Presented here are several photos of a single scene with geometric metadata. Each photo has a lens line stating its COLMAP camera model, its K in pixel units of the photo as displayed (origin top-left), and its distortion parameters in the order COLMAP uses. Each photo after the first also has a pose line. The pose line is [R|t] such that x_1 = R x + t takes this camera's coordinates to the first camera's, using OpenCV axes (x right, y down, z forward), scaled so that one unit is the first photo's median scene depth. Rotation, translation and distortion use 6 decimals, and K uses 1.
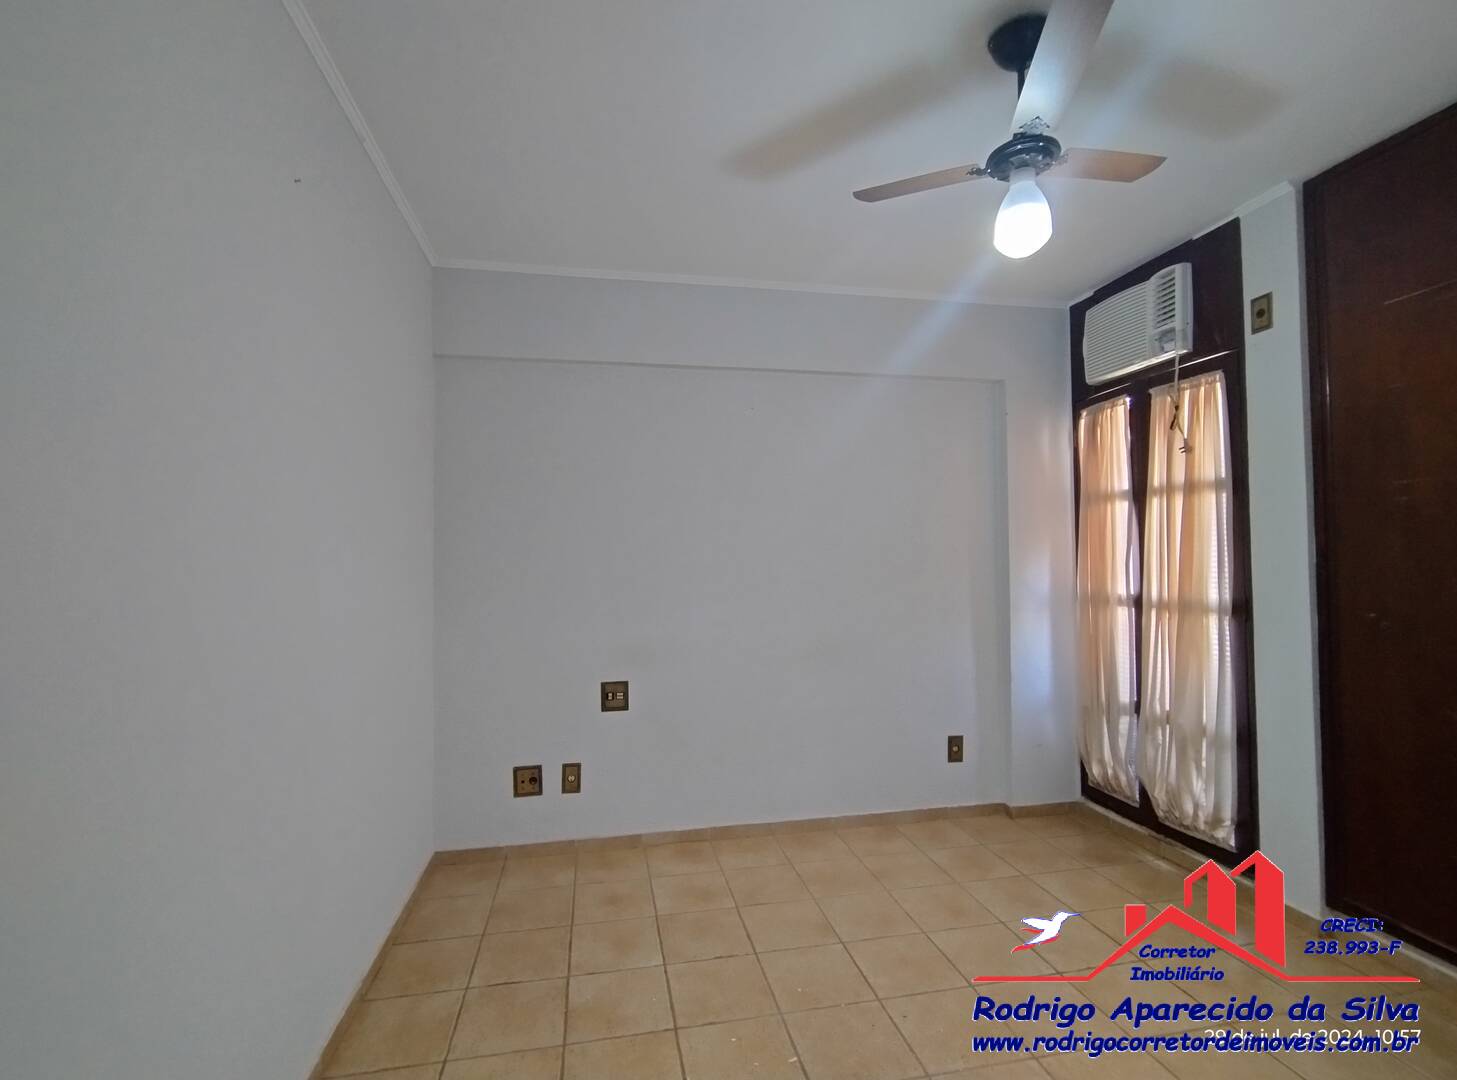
lens RADIAL K [[669.8, 0, 719.2], [0, 669.8, 555.6], [0, 0, 1]] dist [0.003275, 0.001224]
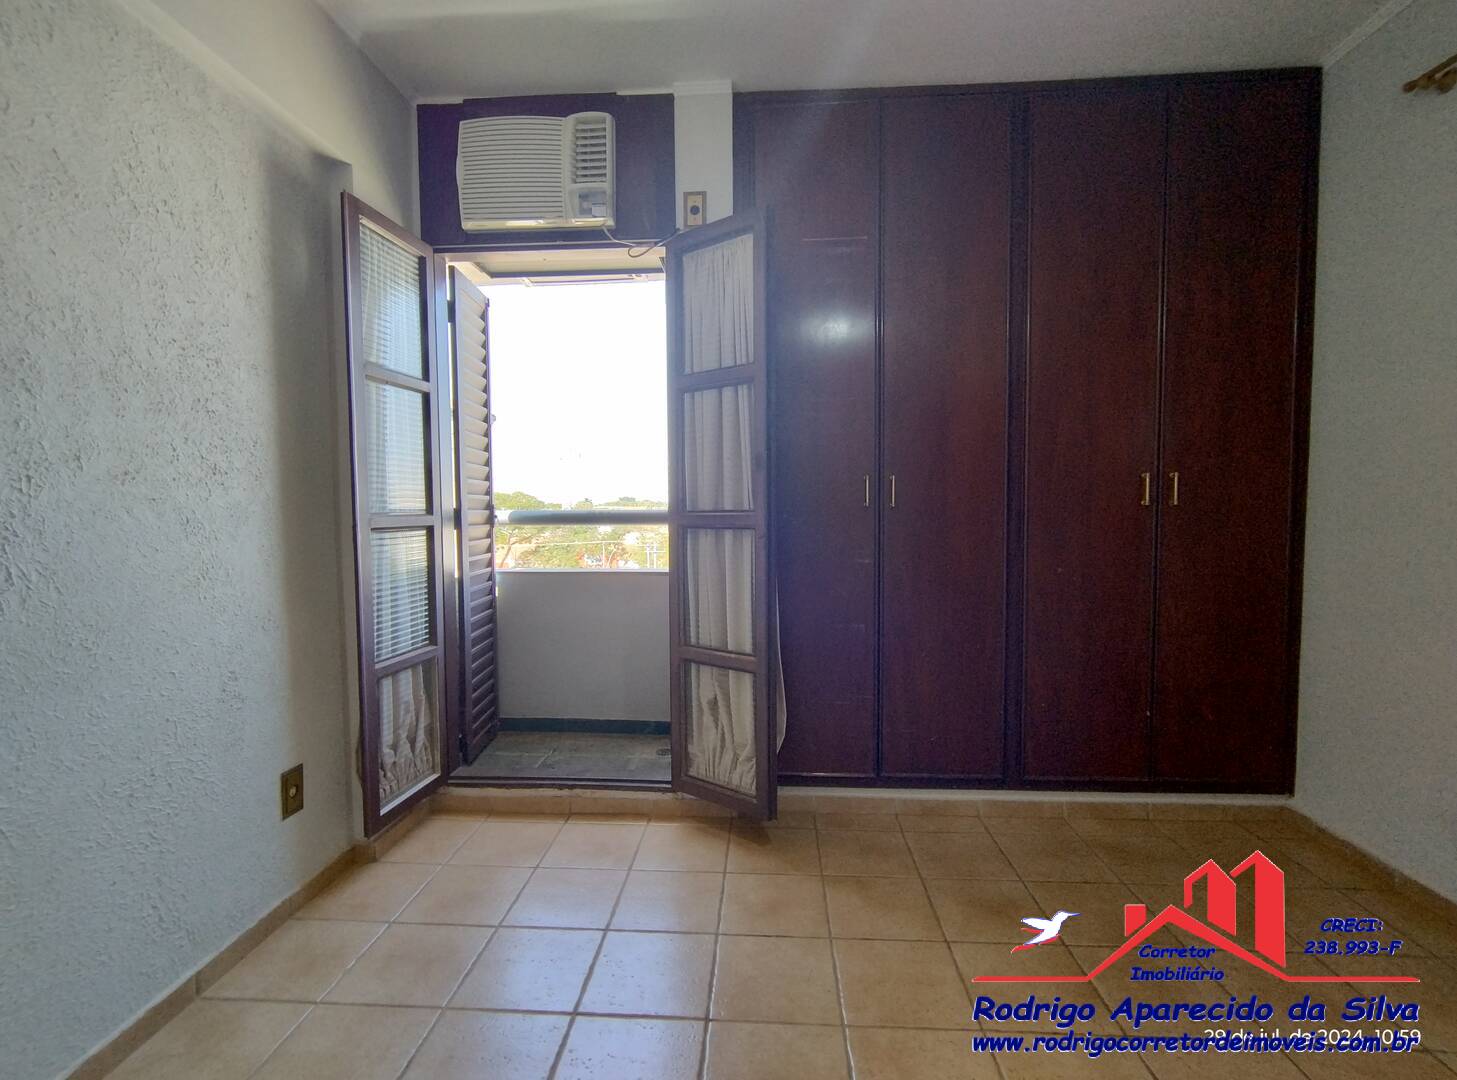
lens RADIAL K [[669.8, 0, 761.8], [0, 669.8, 544.4], [0, 0, 1]] dist [0.003275, 0.001224]
pose [[0.254401, -0.046124, 0.965998, -0.100405], [-0.005275, 0.998781, 0.049078, 0.059738], [-0.967085, -0.017582, 0.253847, 0.564581]]
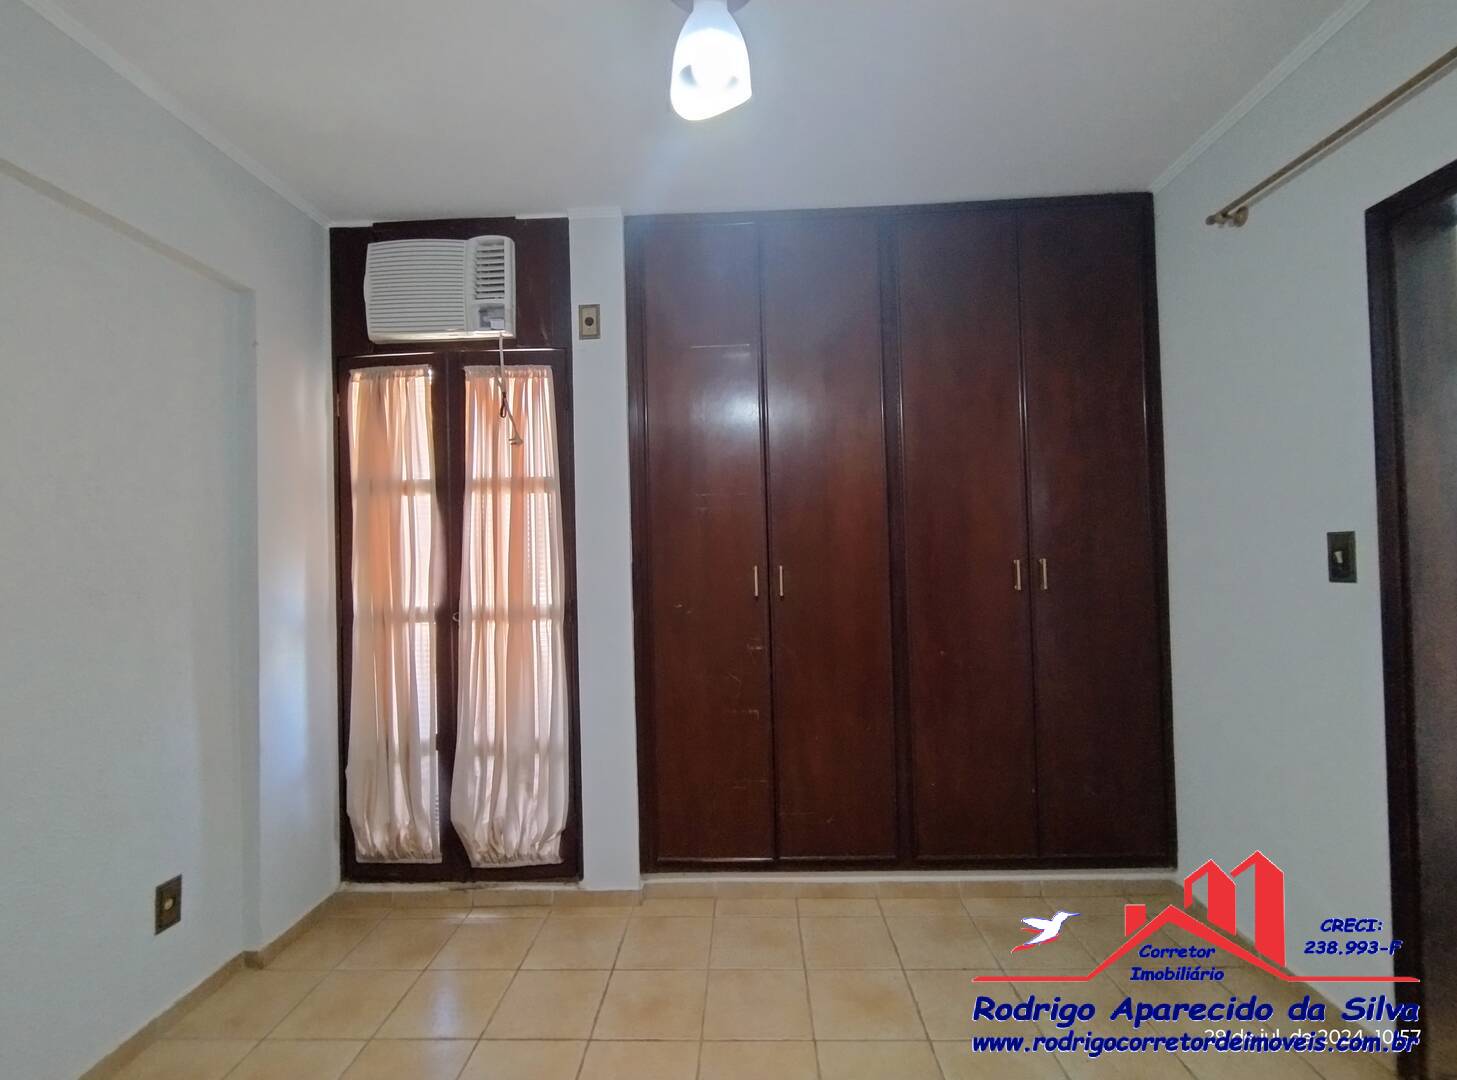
lens RADIAL K [[669.8, 0, 759.5], [0, 669.8, 540.9], [0, 0, 1]] dist [0.003275, 0.001224]
pose [[0.233667, 0.016820, 0.972171, -0.106336], [0.015362, 0.999662, -0.020988, 0.000555], [-0.972195, 0.019839, 0.233330, 0.442990]]
